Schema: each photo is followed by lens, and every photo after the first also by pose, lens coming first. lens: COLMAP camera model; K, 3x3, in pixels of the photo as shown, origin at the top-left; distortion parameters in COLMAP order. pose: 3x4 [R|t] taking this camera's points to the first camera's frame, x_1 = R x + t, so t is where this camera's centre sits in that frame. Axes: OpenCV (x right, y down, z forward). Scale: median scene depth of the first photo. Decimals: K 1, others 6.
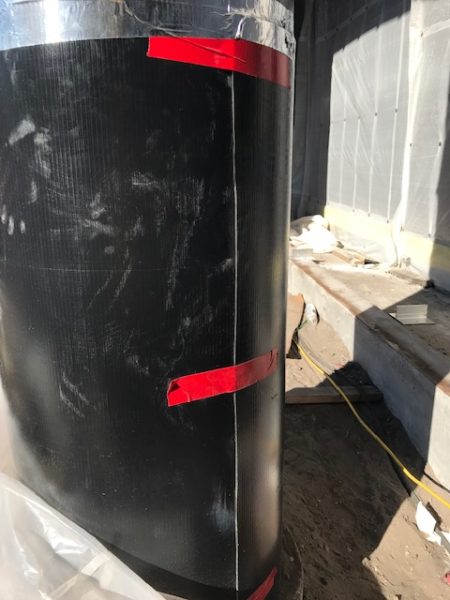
lens RADIAL K [[498.1, 0, 225.0], [0, 498.1, 300.0], [0, 0, 1]] dist [0.007795, 0.002090]
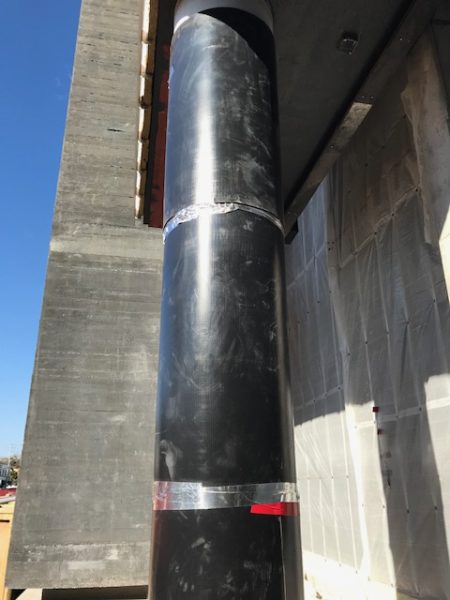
lens RADIAL K [[498.1, 0, 225.0], [0, 498.1, 300.0], [0, 0, 1]] dist [0.007795, 0.002090]
pose [[0.996834, 0.031140, 0.073166, -0.103533], [0.019091, 0.799488, -0.600378, 0.037914], [-0.077191, 0.599874, 0.796362, -0.349276]]
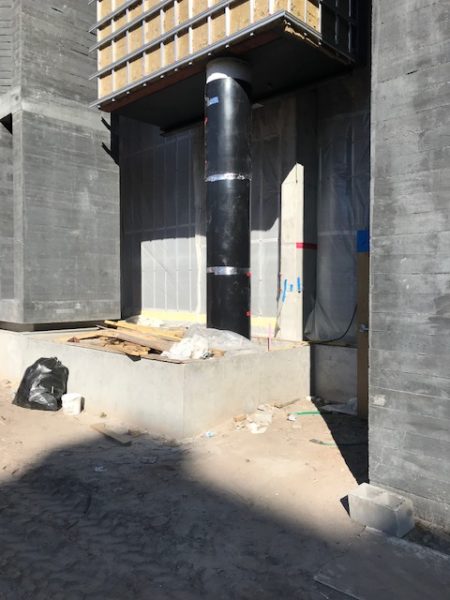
lens RADIAL K [[498.1, 0, 225.0], [0, 498.1, 300.0], [0, 0, 1]] dist [0.007795, 0.002090]
pose [[0.769428, -0.004885, 0.638715, -1.345159], [0.168723, 0.966007, -0.195864, 0.359683], [-0.616046, 0.258469, 0.744097, -1.153237]]
